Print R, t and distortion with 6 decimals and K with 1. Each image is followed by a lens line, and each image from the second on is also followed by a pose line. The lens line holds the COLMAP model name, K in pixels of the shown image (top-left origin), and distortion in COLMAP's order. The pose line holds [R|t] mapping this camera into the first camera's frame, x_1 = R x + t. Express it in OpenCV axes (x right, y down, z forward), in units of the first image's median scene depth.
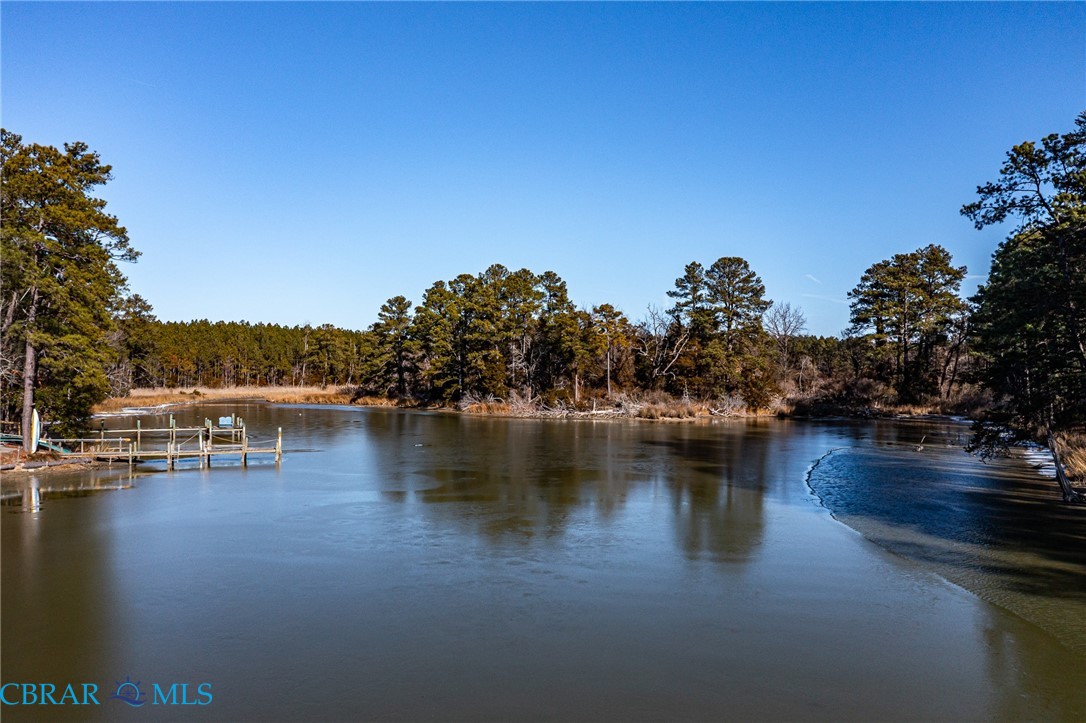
lens RADIAL K [[859.8, 0, 542.7], [0, 859.8, 360.9], [0, 0, 1]] dist [-0.017671, 0.018113]
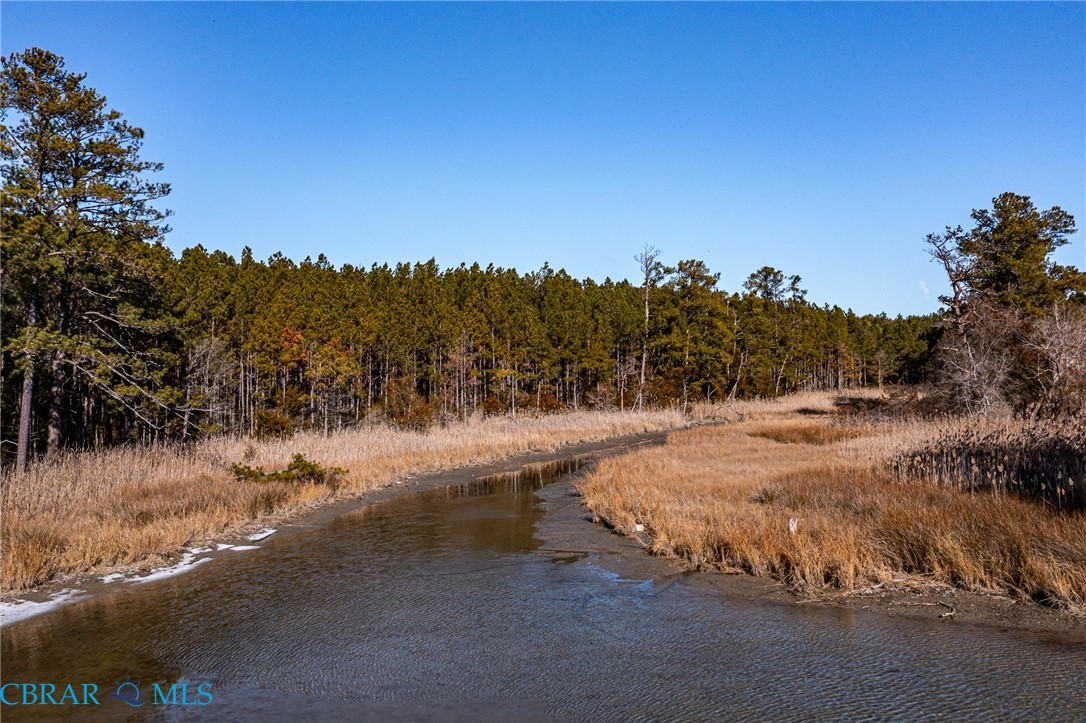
lens RADIAL K [[859.8, 0, 543.0], [0, 859.8, 362.5], [0, 0, 1]] dist [-0.017671, 0.018113]
pose [[0.953377, -0.024514, -0.300785, -0.203192], [0.025718, 0.999669, 0.000043, 0.006596], [0.300684, -0.007776, 0.953692, 0.602656]]
